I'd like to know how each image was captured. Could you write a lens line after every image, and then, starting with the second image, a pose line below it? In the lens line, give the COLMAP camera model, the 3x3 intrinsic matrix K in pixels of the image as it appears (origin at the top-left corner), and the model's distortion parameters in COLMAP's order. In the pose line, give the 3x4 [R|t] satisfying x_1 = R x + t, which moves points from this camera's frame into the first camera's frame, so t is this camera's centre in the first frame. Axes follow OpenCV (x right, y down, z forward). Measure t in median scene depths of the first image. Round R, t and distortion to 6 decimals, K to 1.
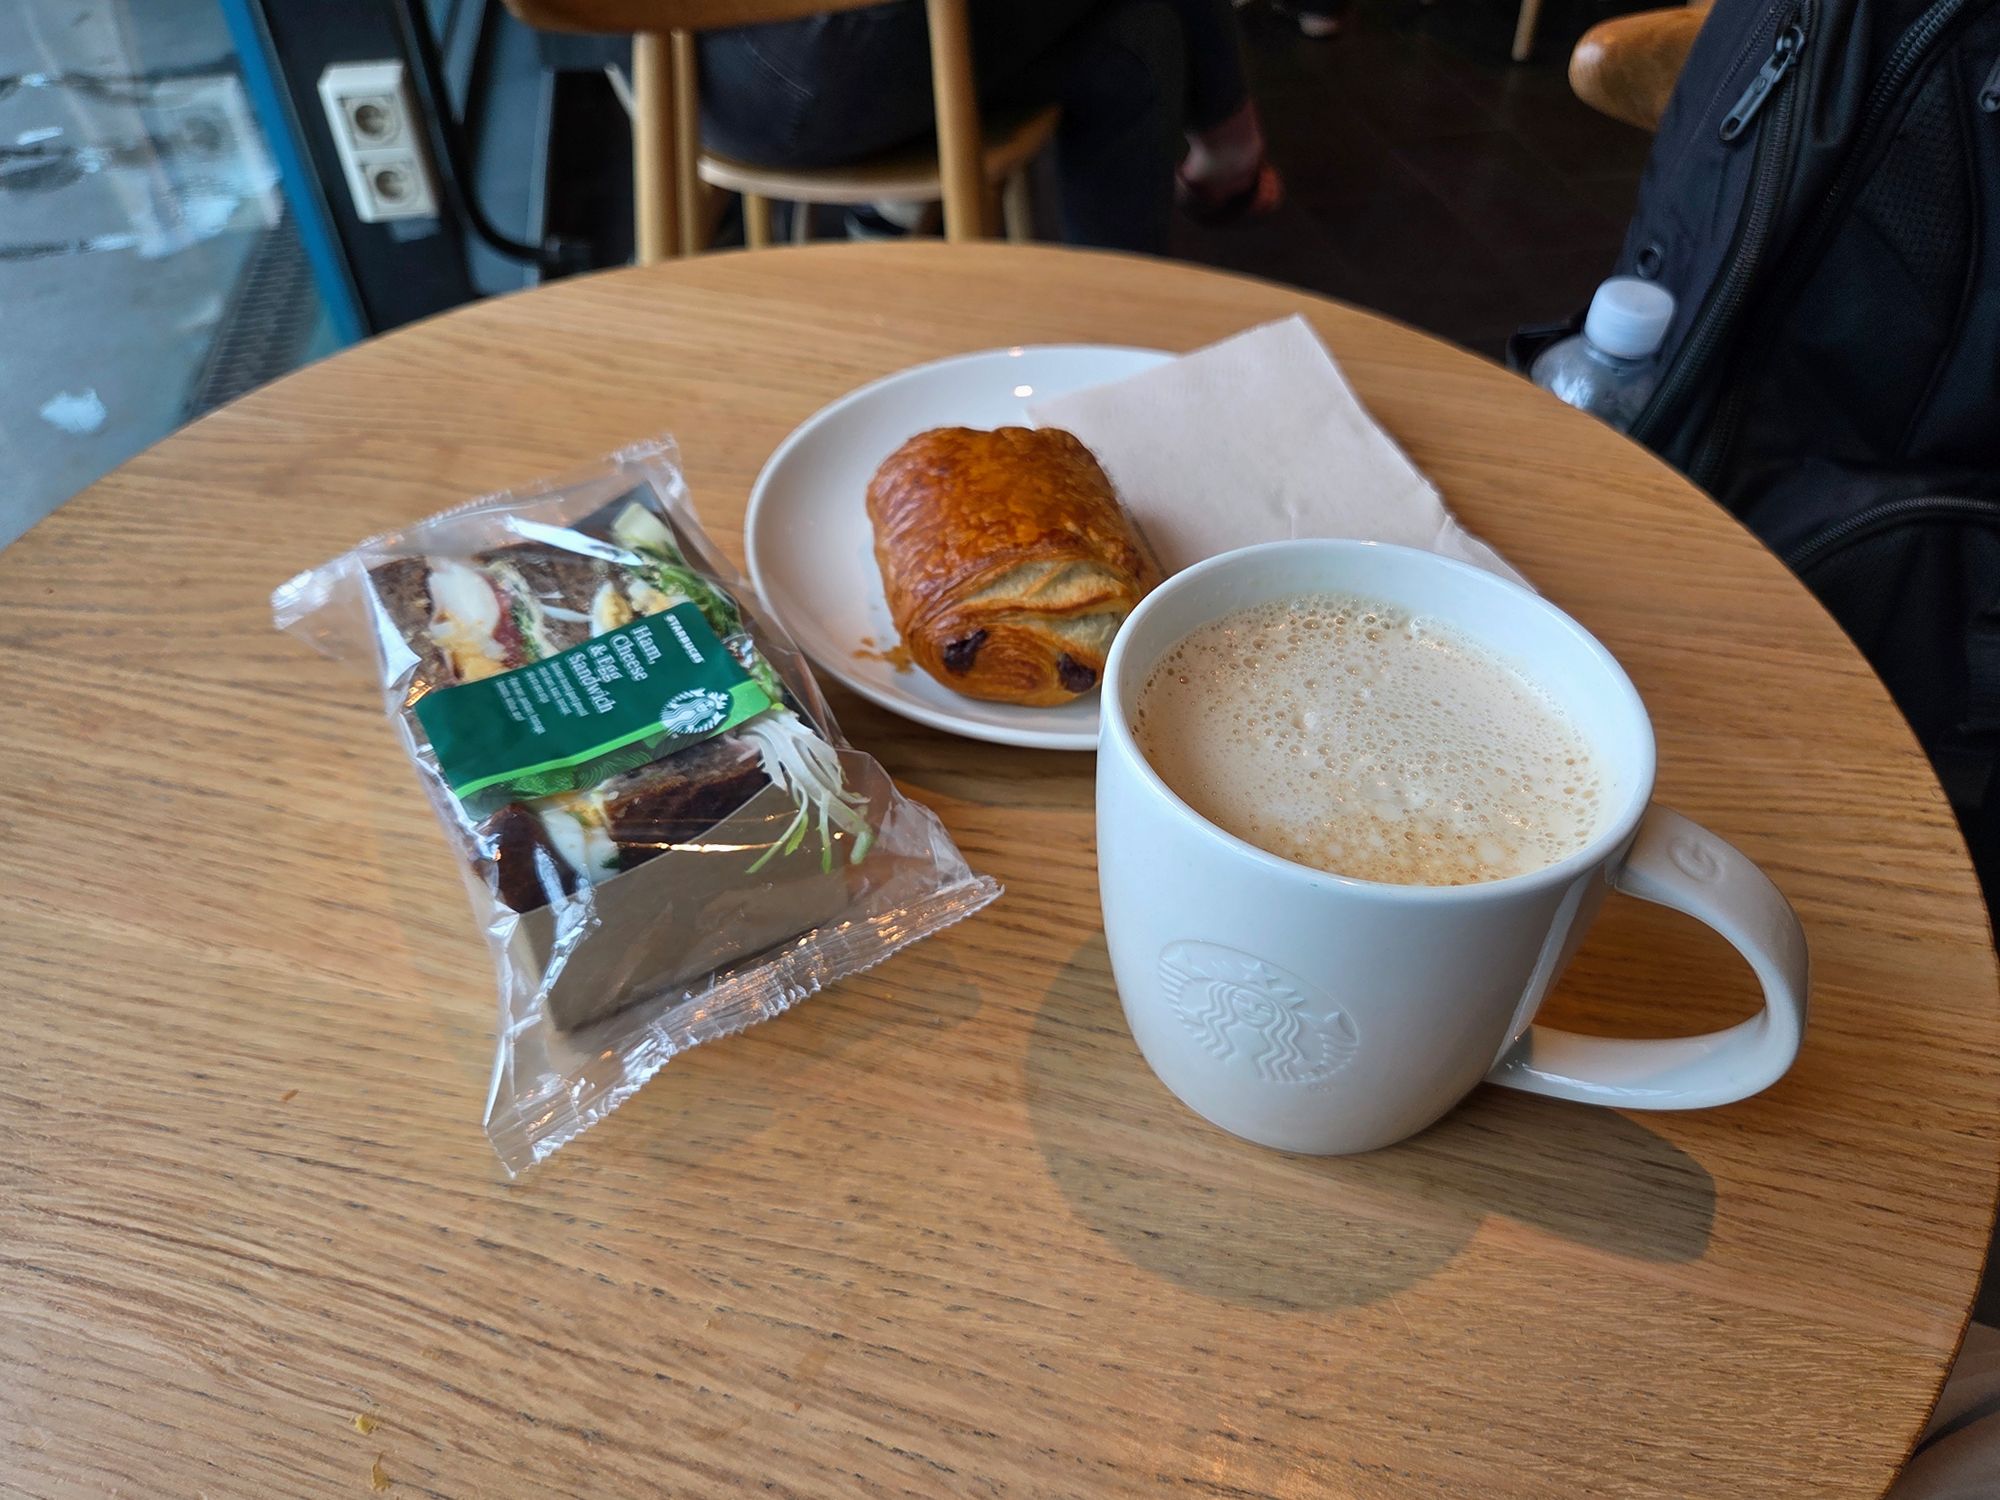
lens RADIAL K [[1349.4, 0, 1000.0], [0, 1349.4, 750.0], [0, 0, 1]] dist [0.086694, -0.058127]
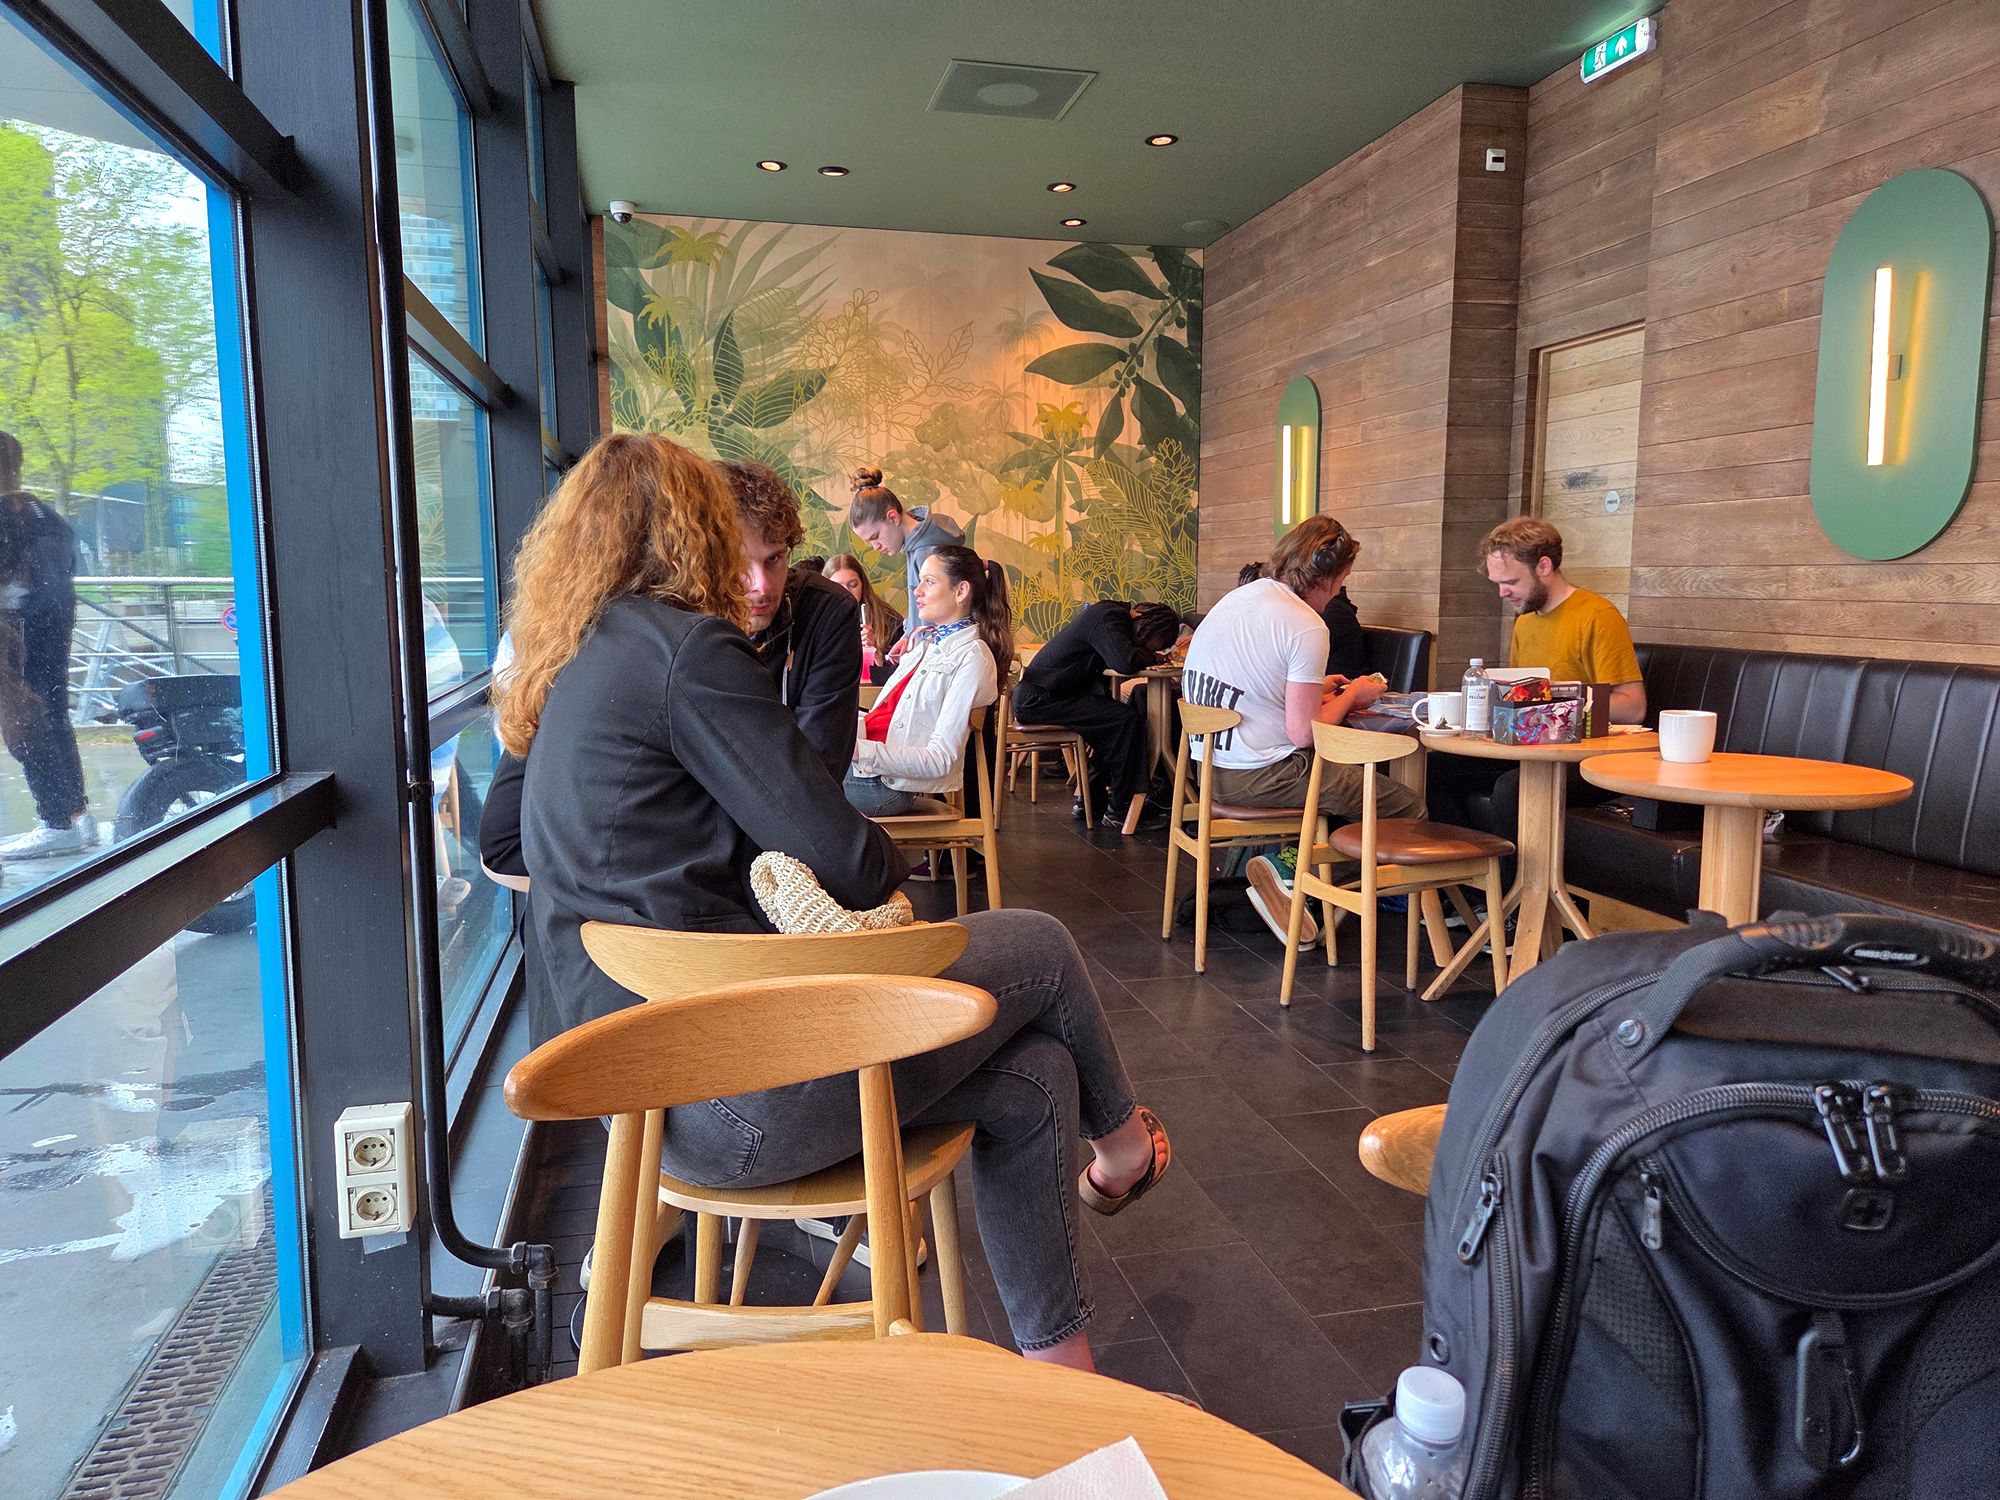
lens RADIAL K [[1349.4, 0, 1000.0], [0, 1349.4, 750.0], [0, 0, 1]] dist [0.086694, -0.058127]
pose [[0.999347, -0.012079, 0.034064, 0.049336], [0.029762, 0.809755, -0.586013, -0.073092], [-0.020505, 0.586644, 0.809585, -0.210658]]
